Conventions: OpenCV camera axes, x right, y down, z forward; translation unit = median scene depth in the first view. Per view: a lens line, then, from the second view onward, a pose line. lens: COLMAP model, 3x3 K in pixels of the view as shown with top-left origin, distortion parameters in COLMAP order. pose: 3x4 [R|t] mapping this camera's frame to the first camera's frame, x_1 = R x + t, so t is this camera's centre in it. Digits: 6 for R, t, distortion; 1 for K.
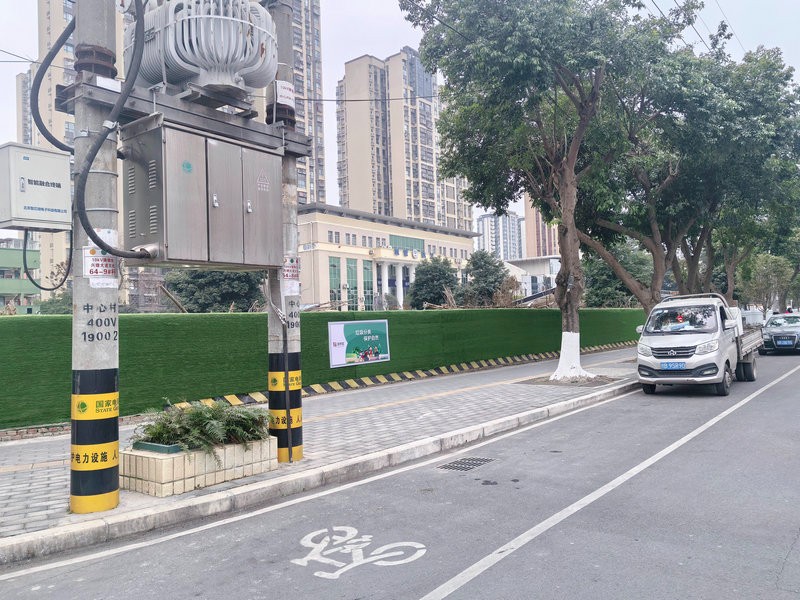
lens RADIAL K [[623.9, 0, 401.6], [0, 623.9, 299.9], [0, 0, 1]] dist [0.037825, 0.001257]
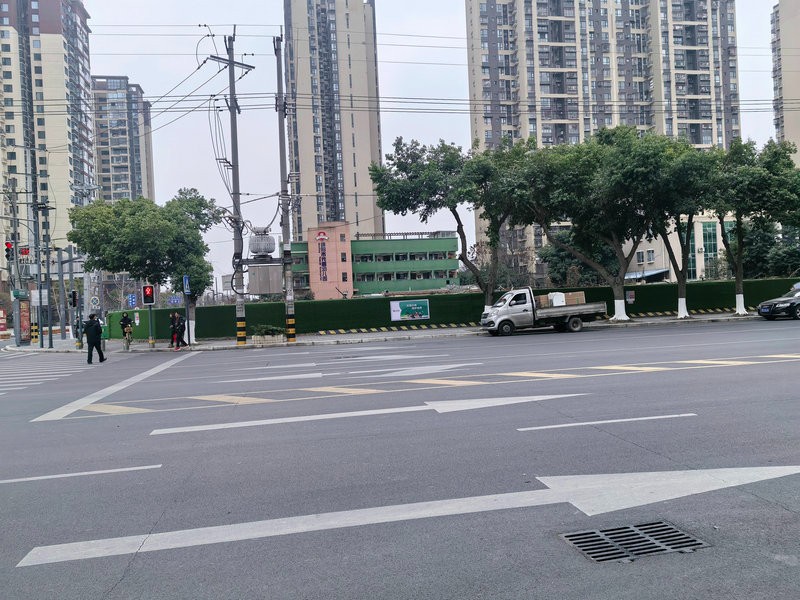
lens RADIAL K [[623.9, 0, 399.5], [0, 623.9, 301.6], [0, 0, 1]] dist [0.037825, 0.001257]
pose [[0.757532, -0.001652, -0.652796, 1.339798], [0.045030, 0.997747, 0.049730, -0.072949], [0.651243, -0.067068, 0.755900, -0.693418]]
